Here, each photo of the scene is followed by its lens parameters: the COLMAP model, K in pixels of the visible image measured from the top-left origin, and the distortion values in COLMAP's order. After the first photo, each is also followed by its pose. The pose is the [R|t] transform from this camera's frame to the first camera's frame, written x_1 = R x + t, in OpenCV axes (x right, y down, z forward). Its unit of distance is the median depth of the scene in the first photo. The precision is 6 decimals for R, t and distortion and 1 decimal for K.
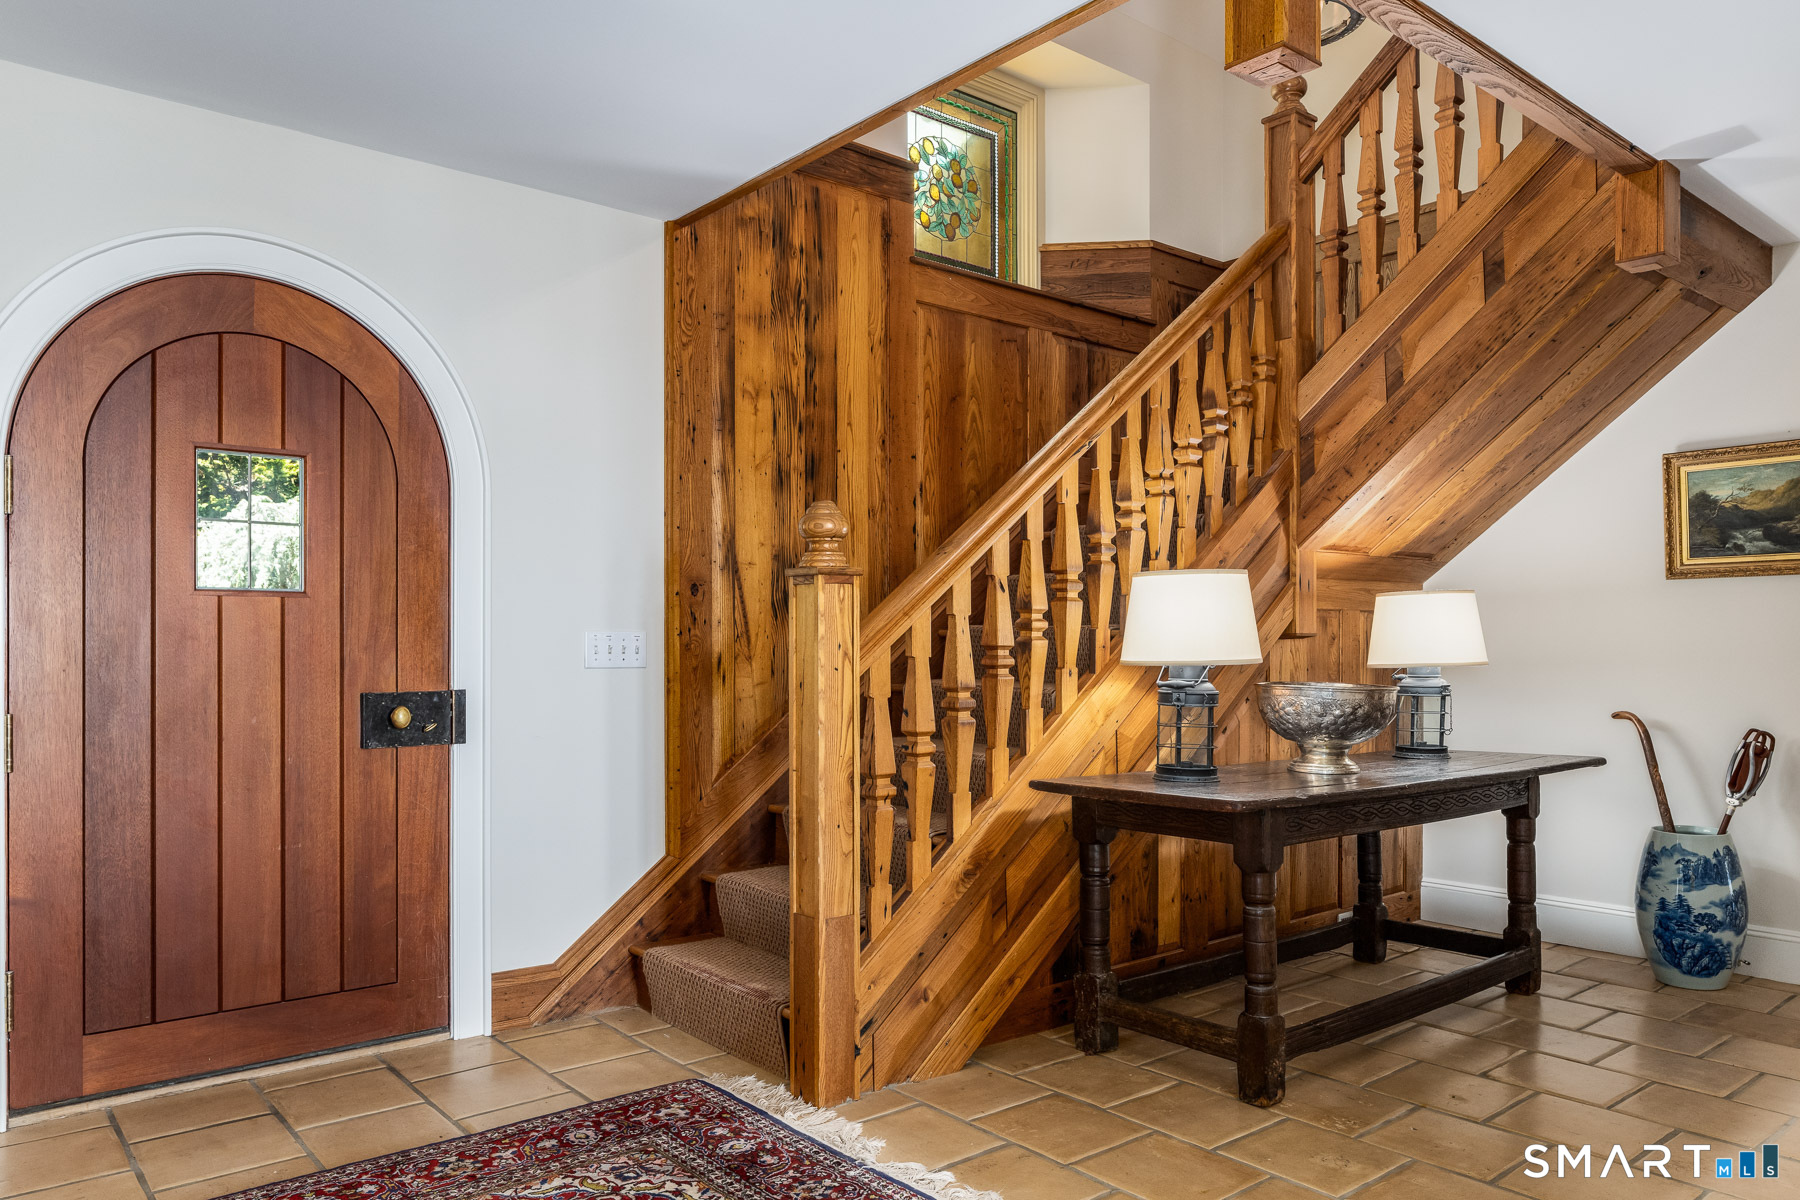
lens RADIAL K [[1234.3, 0, 901.2], [0, 1234.3, 648.3], [0, 0, 1]] dist [-0.004891, -0.001737]
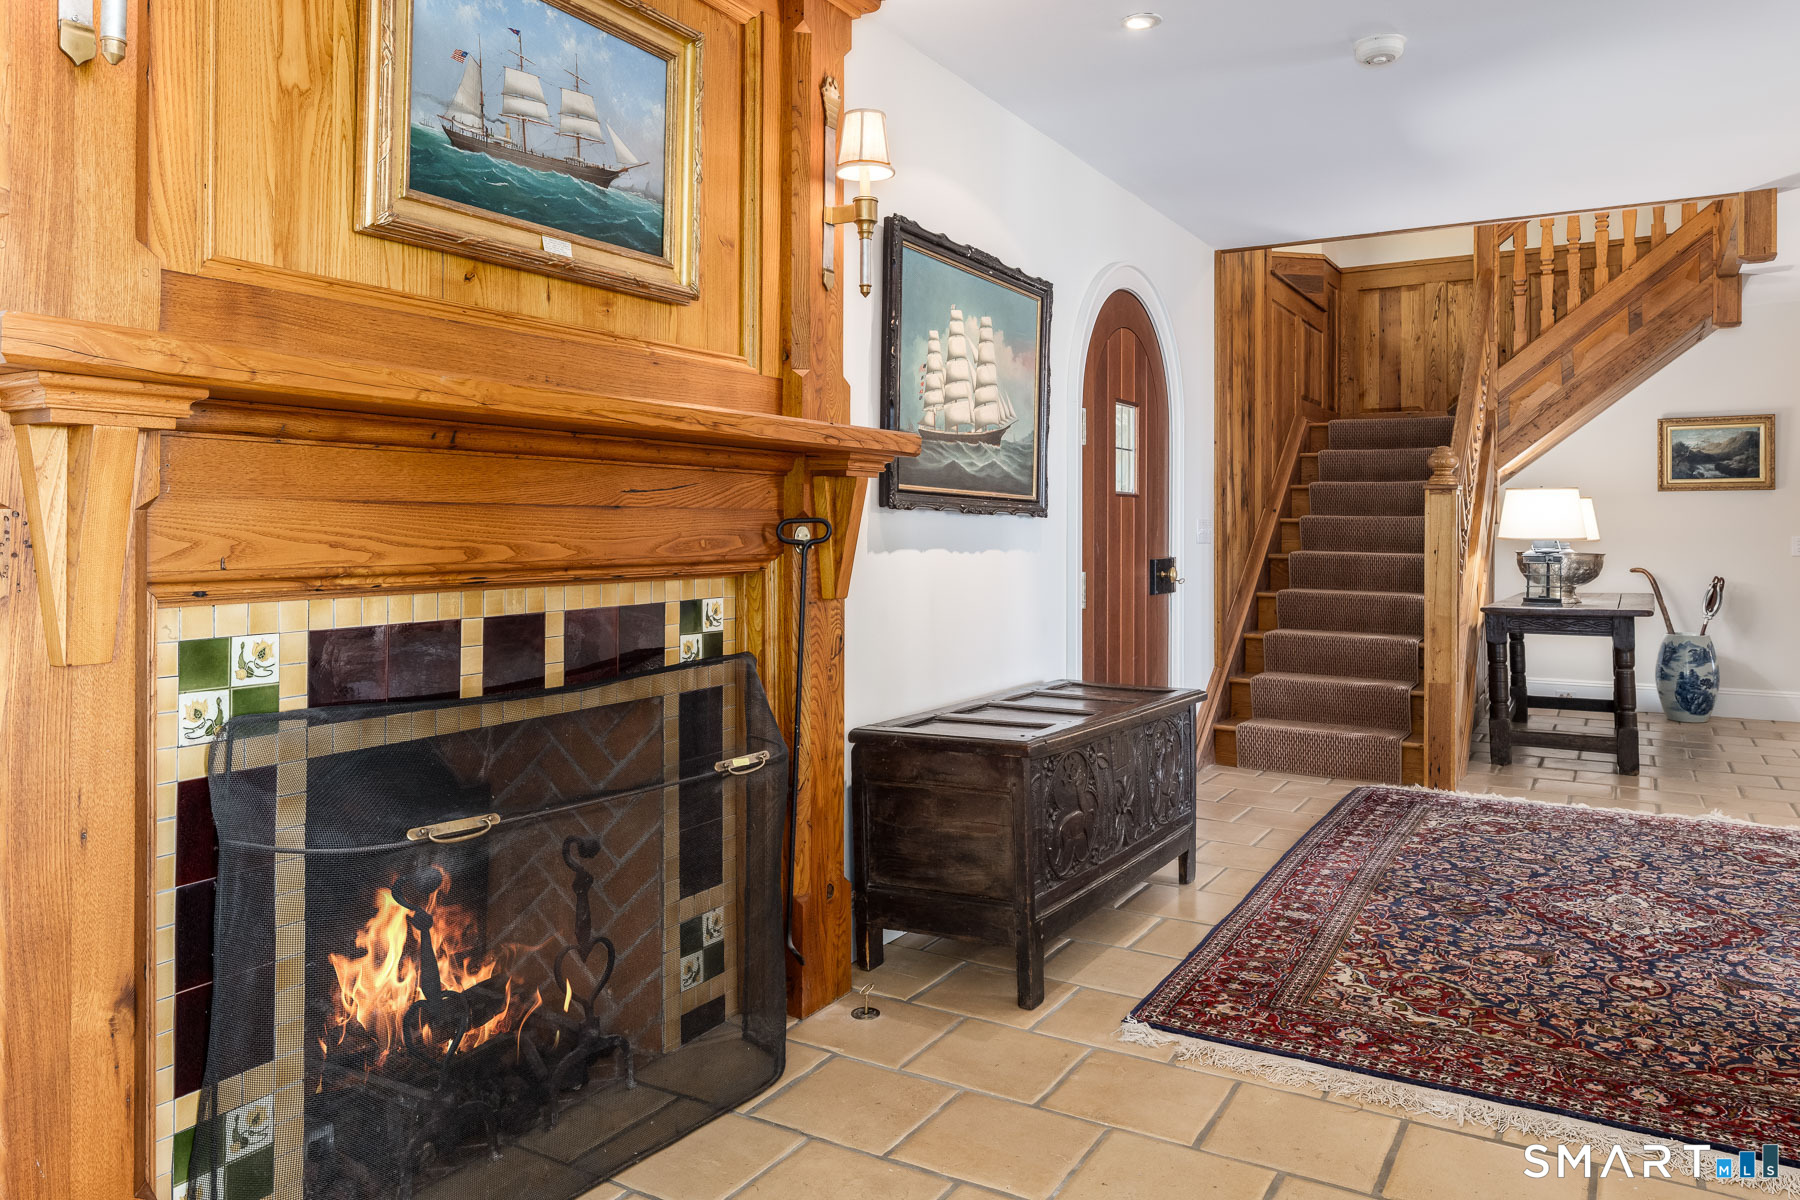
lens RADIAL K [[1217.4, 0, 896.1], [0, 1217.4, 522.2], [0, 0, 1]] dist [0.000949, 0.000057]
pose [[0.944063, 0.003109, 0.329750, -1.022842], [-0.001691, 0.999988, -0.004588, -0.003011], [-0.329761, 0.003774, 0.944057, -0.282066]]
